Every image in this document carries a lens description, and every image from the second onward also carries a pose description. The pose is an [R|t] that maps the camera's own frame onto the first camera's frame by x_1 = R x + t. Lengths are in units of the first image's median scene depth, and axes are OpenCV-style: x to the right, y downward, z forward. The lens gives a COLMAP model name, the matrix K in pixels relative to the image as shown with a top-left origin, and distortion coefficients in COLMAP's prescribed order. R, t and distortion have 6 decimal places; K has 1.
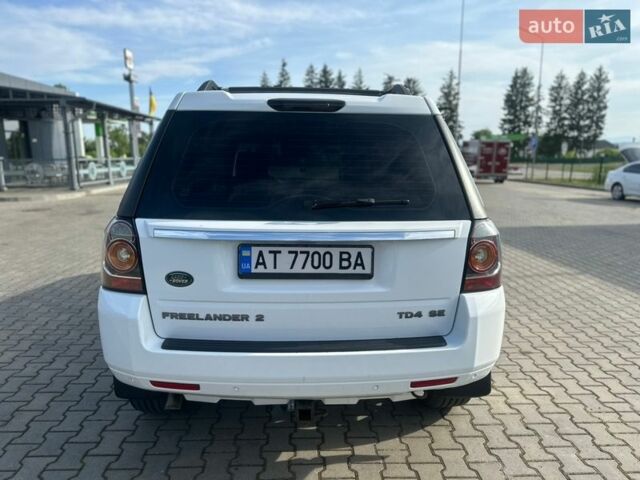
lens RADIAL K [[456.2, 0, 320.0], [0, 456.2, 240.0], [0, 0, 1]] dist [0.057434, -0.072256]
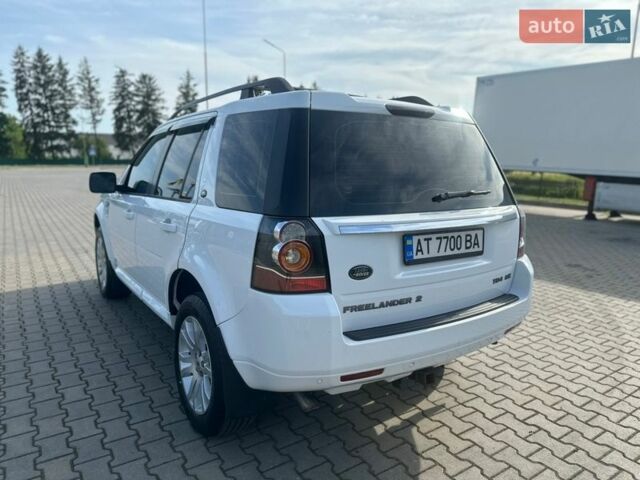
lens RADIAL K [[456.2, 0, 320.0], [0, 456.2, 240.0], [0, 0, 1]] dist [0.057434, -0.072256]
pose [[0.850128, -0.082704, 0.520040, -0.917138], [0.083121, 0.996284, 0.022562, -0.020039], [-0.519974, 0.024046, 0.853844, 0.156803]]
